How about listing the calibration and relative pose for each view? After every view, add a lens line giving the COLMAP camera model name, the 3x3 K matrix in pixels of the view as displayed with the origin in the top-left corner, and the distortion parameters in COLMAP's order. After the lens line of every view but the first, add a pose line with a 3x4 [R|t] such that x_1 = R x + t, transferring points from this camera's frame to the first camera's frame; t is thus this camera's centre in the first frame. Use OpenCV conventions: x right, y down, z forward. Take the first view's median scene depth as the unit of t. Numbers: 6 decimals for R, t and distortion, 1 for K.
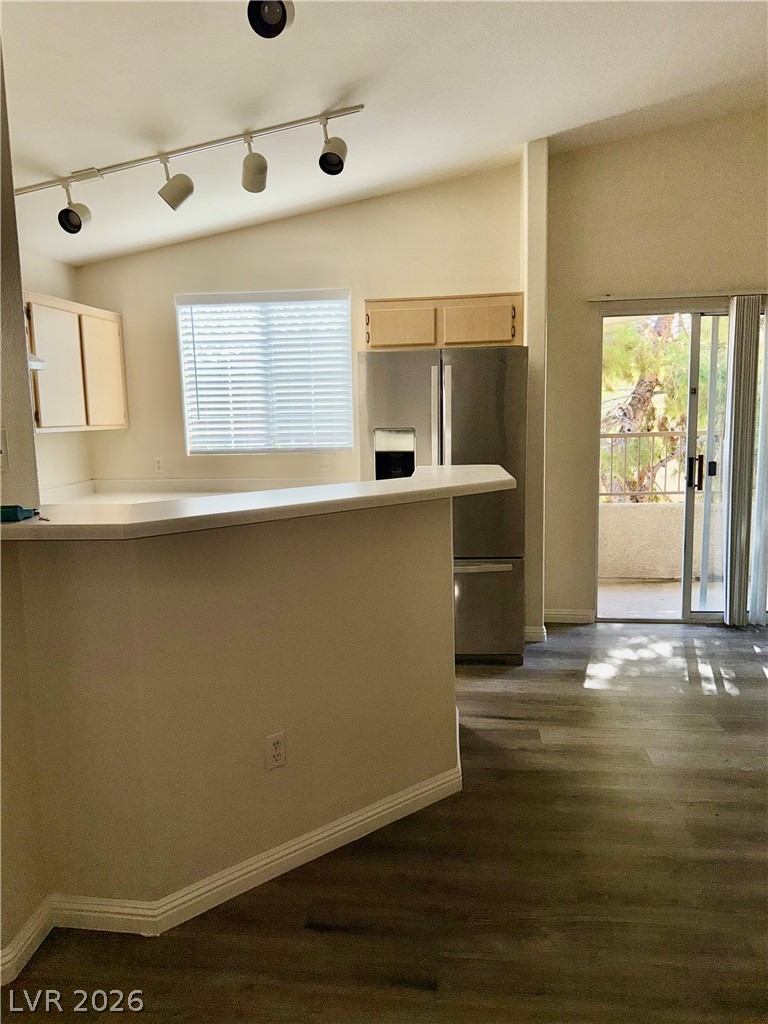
lens RADIAL K [[726.7, 0, 387.3], [0, 726.7, 512.9], [0, 0, 1]] dist [0.001508, -0.009777]
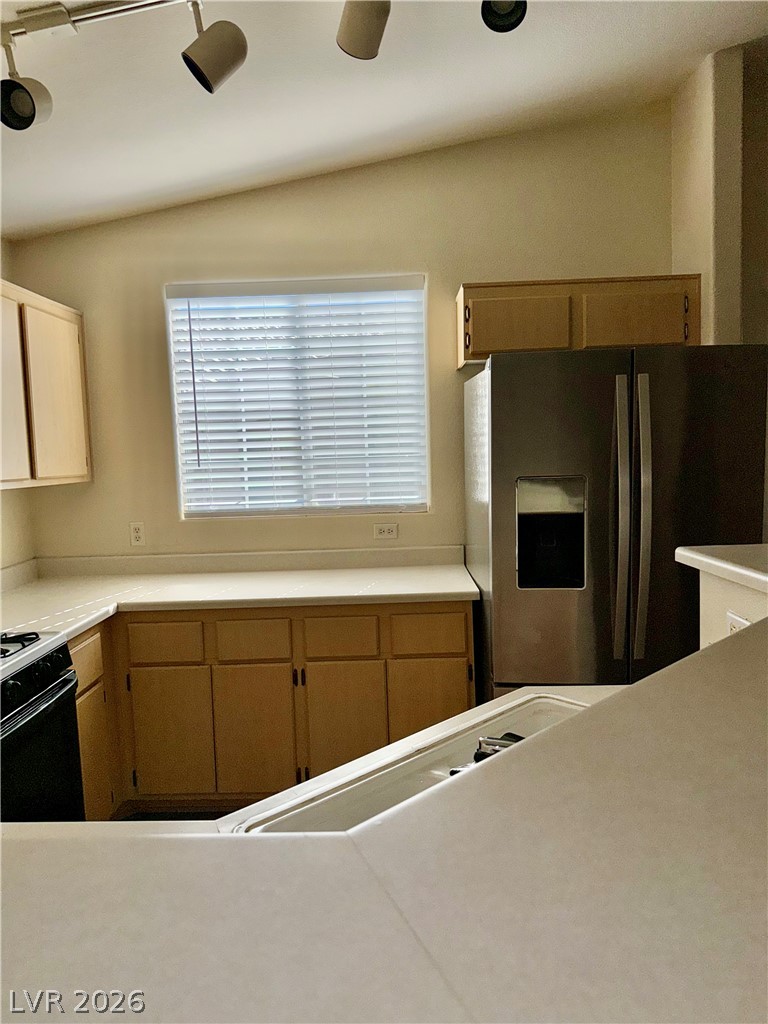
lens RADIAL K [[726.7, 0, 382.3], [0, 726.7, 515.2], [0, 0, 1]] dist [0.001508, -0.009777]
pose [[0.996126, -0.020303, 0.085563, -0.149528], [0.024843, 0.998321, -0.052330, -0.043981], [-0.084356, 0.054253, 0.994958, 0.317033]]
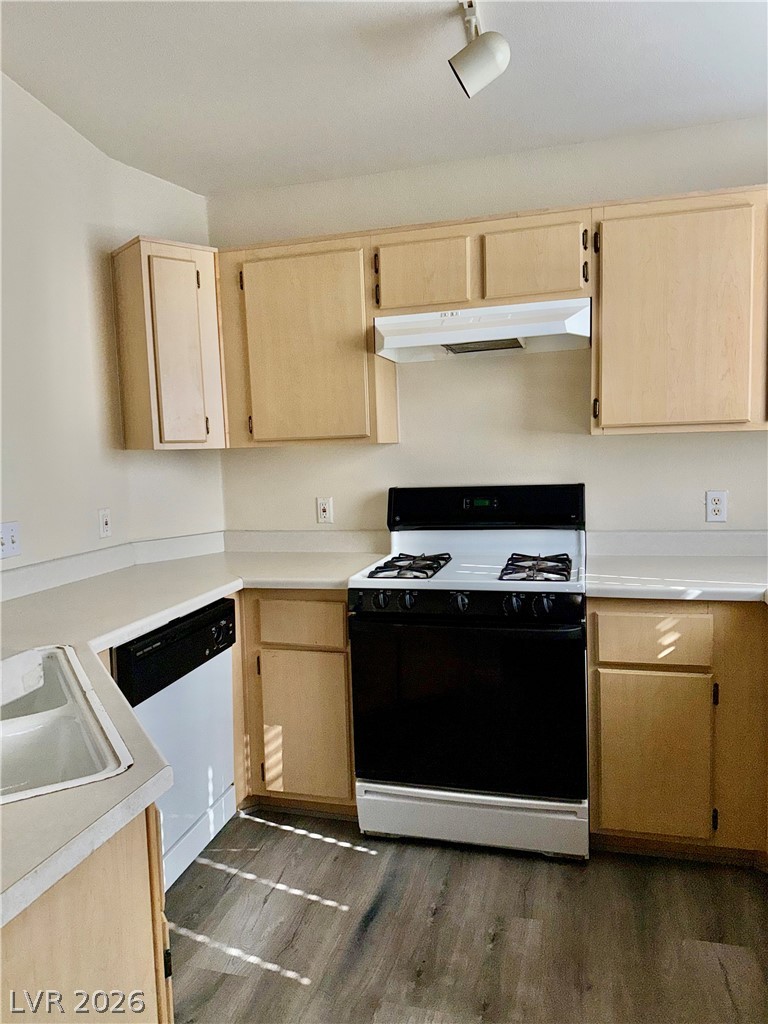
lens RADIAL K [[726.7, 0, 383.2], [0, 726.7, 510.6], [0, 0, 1]] dist [0.001508, -0.009777]
pose [[-0.132266, 0.107785, -0.985337, 0.156330], [-0.082302, 0.989443, 0.119282, -0.103495], [0.987792, 0.096872, -0.121999, 0.881237]]
